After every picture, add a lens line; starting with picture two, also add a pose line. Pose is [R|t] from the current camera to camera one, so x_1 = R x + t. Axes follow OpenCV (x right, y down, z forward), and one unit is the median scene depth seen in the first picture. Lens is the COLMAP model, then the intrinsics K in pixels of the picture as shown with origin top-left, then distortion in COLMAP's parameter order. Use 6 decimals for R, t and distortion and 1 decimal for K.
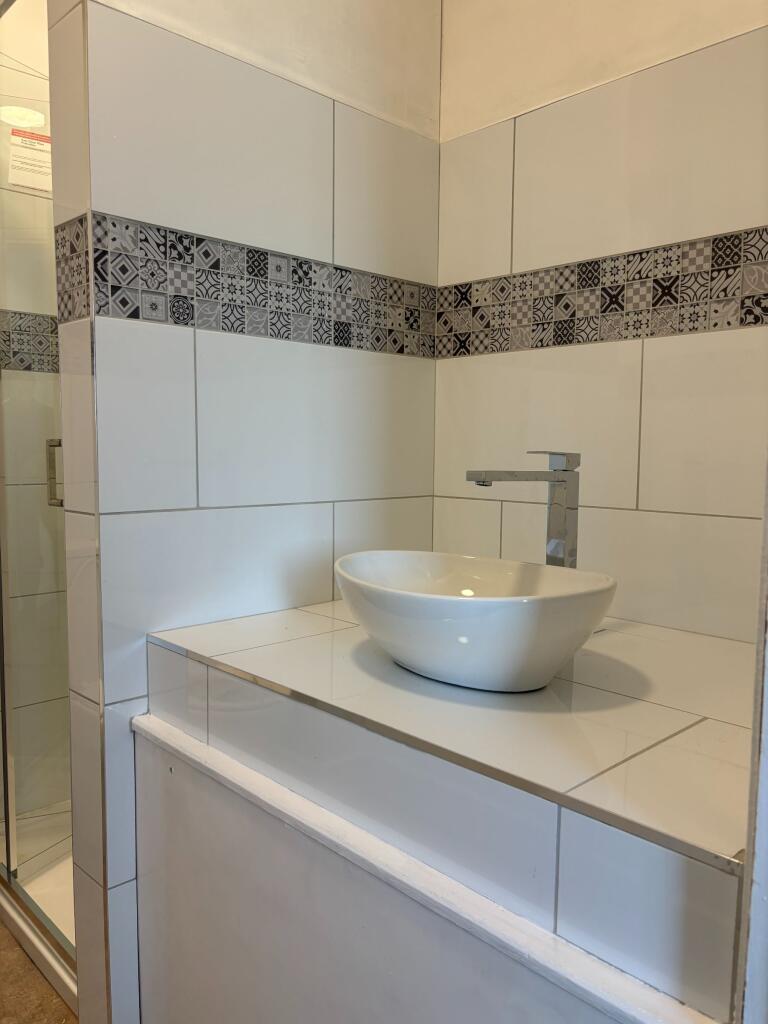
lens RADIAL K [[774.4, 0, 377.2], [0, 774.4, 516.6], [0, 0, 1]] dist [0.005647, -0.018073]
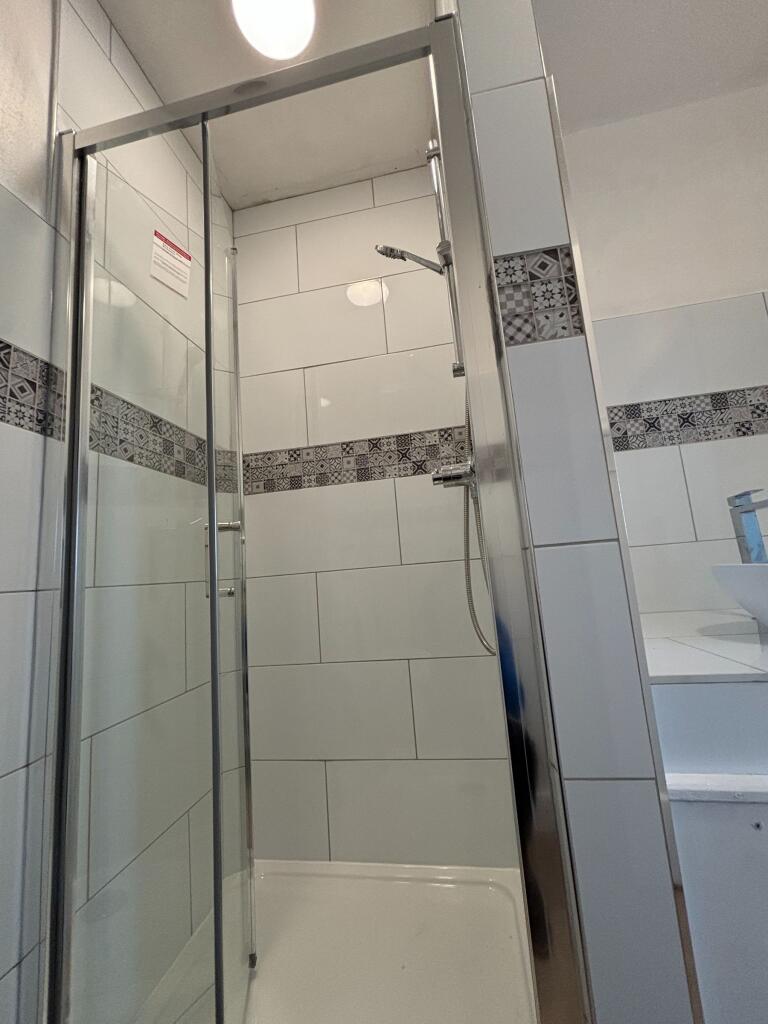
lens RADIAL K [[418.8, 0, 386.0], [0, 418.8, 505.7], [0, 0, 1]] dist [0.001078, 0.000442]
pose [[0.805050, 0.021969, 0.592801, -0.757895], [0.137424, 0.965222, -0.222398, 0.026253], [-0.577070, 0.260506, 0.774033, 0.672895]]
